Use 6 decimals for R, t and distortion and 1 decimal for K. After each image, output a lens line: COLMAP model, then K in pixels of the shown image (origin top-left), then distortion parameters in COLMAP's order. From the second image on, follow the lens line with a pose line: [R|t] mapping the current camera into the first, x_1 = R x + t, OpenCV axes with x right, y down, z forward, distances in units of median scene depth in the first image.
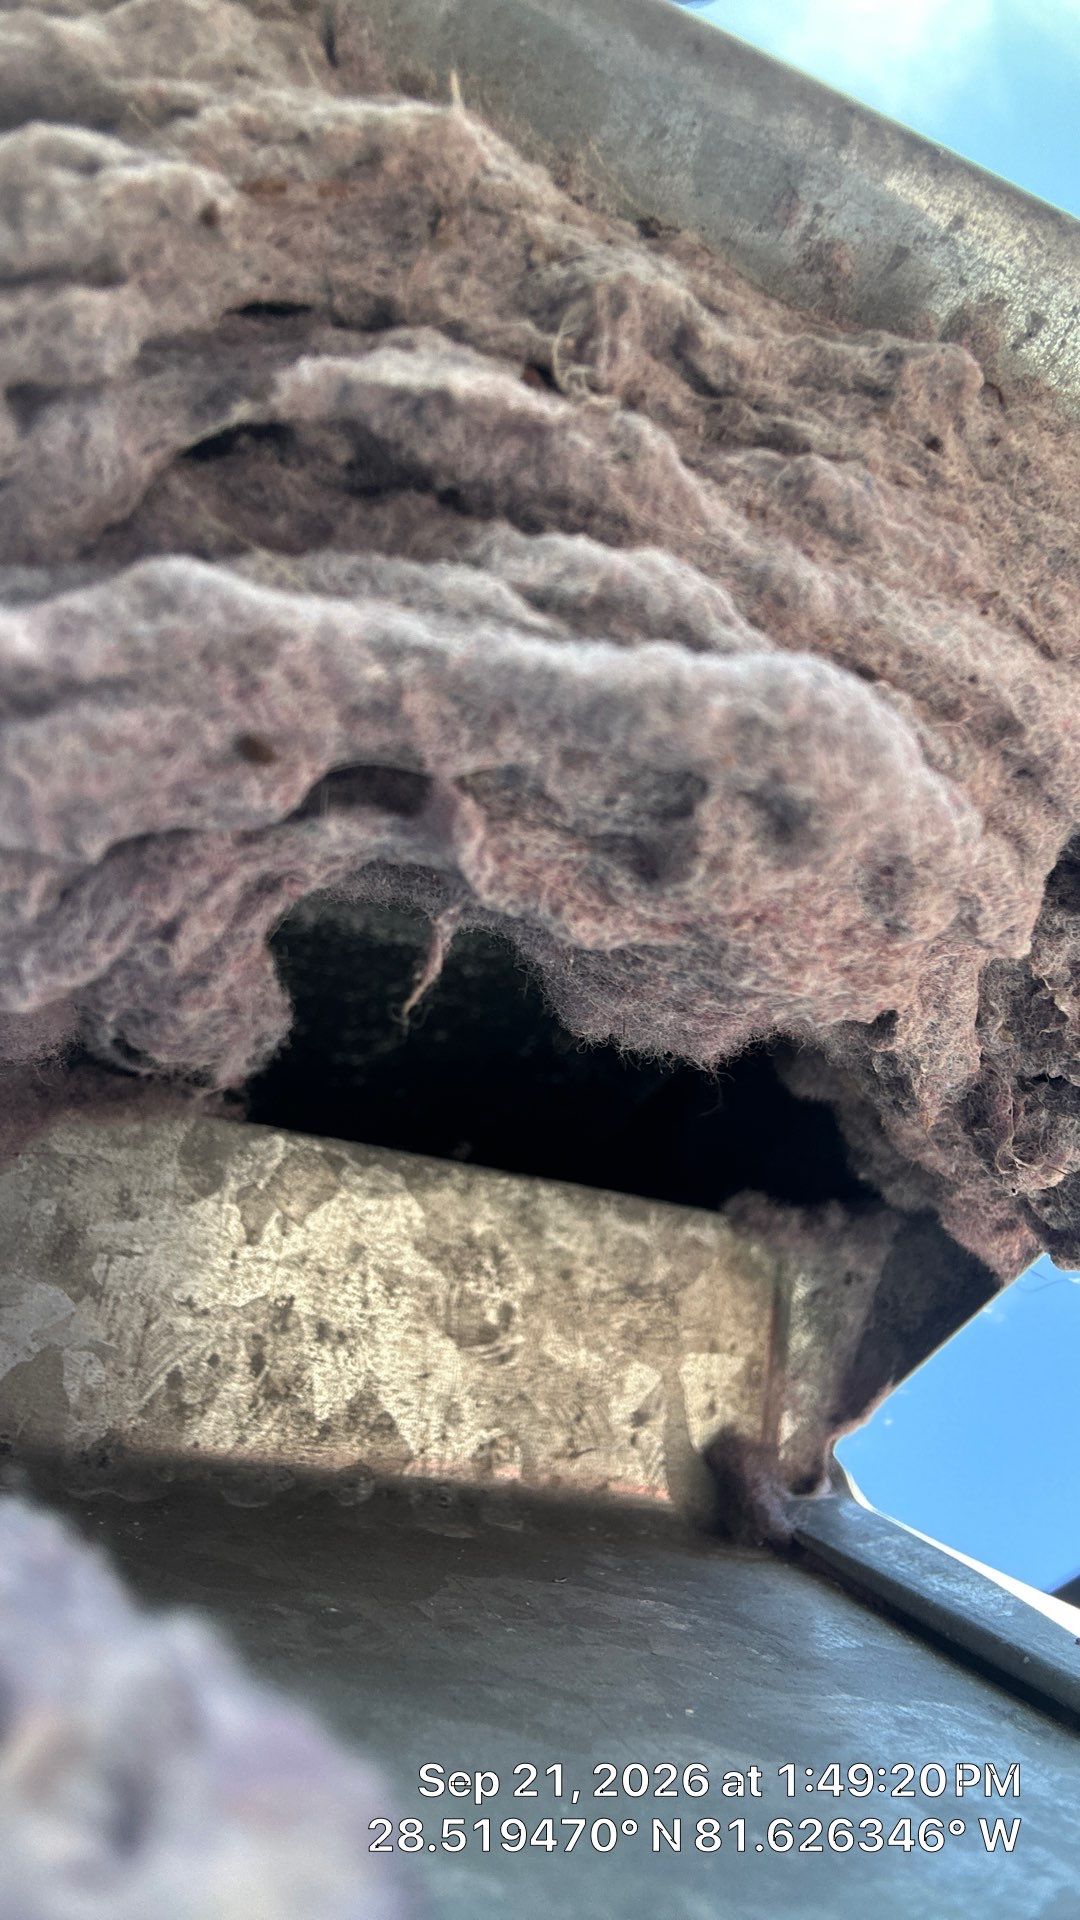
lens RADIAL K [[1402.8, 0, 540.0], [0, 1402.8, 960.0], [0, 0, 1]] dist [0.003319, 0.000025]
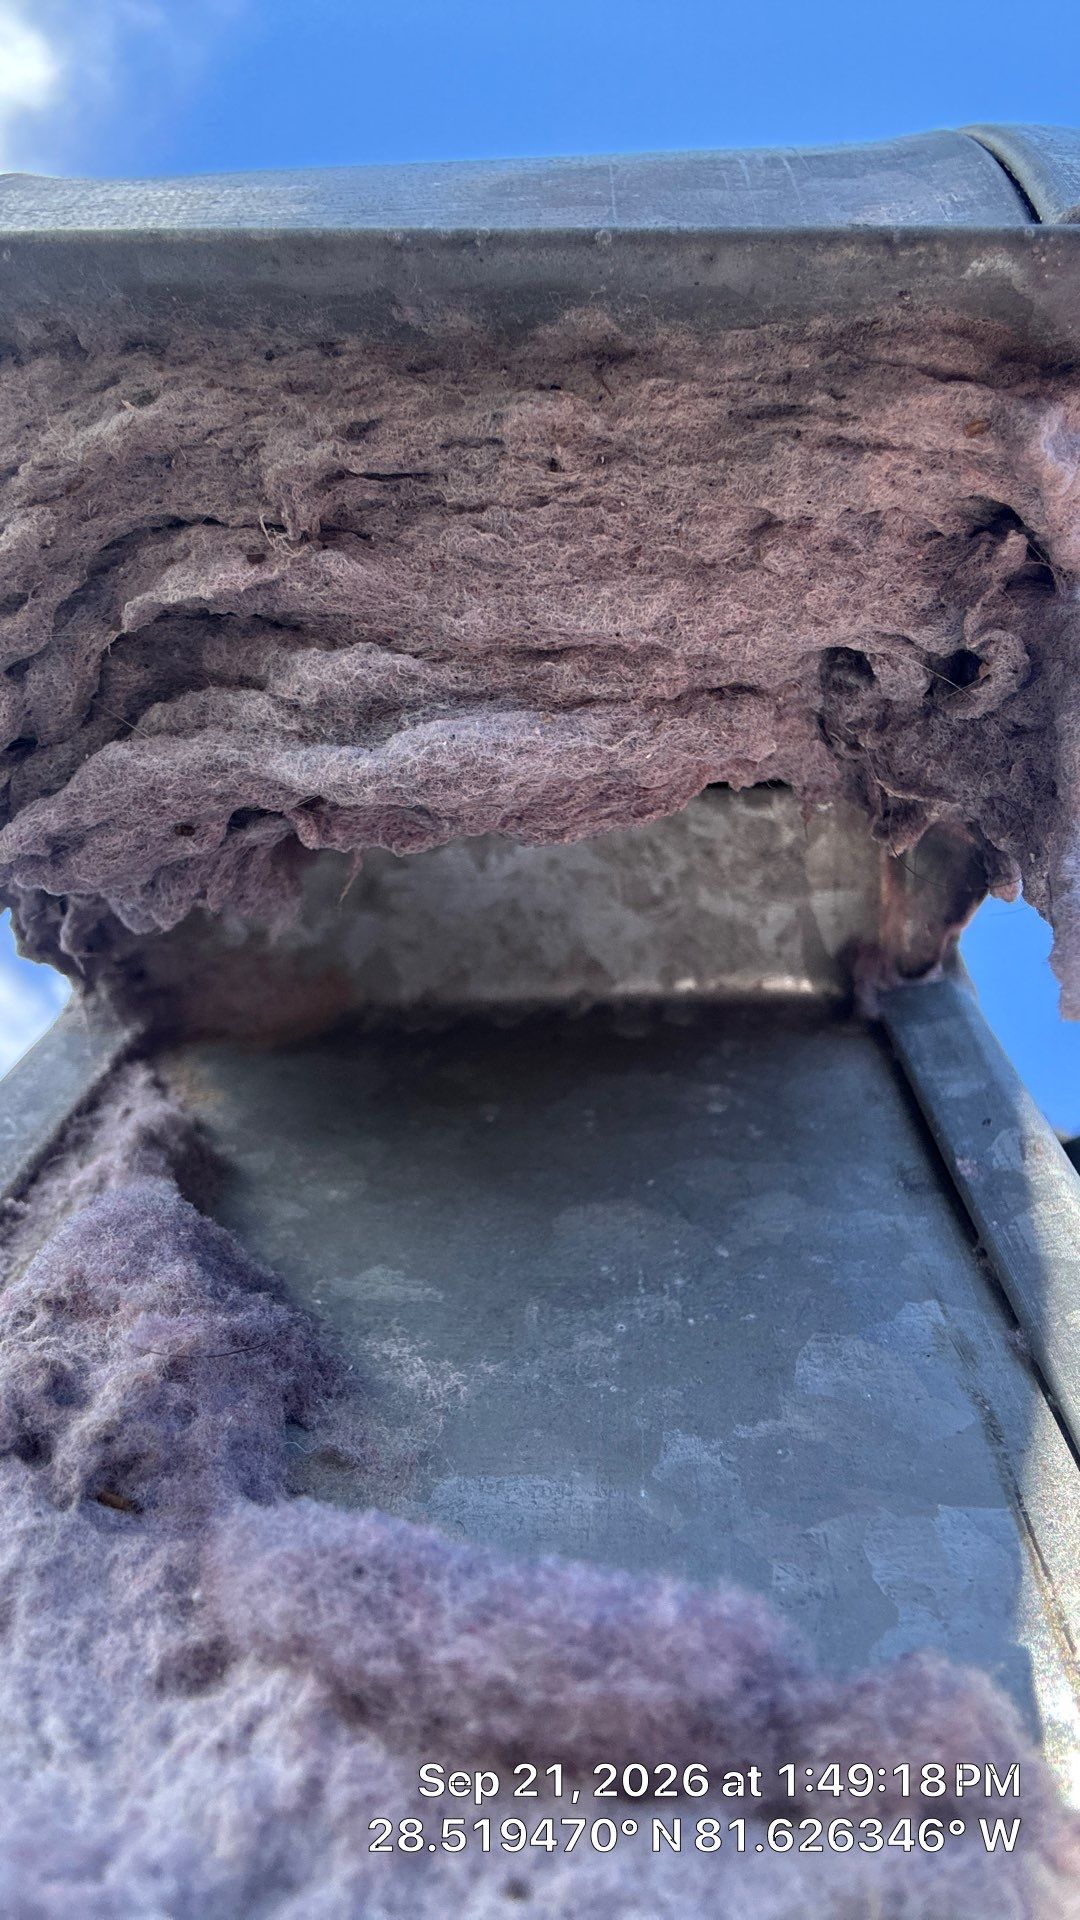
lens RADIAL K [[1334.8, 0, 532.2], [0, 1334.8, 1010.4], [0, 0, 1]] dist [0.004056, -0.102385]
pose [[0.870026, -0.013012, -0.492834, 0.545471], [0.278436, 0.837928, 0.469415, -0.331656], [0.406851, -0.545626, 0.732642, -0.126658]]
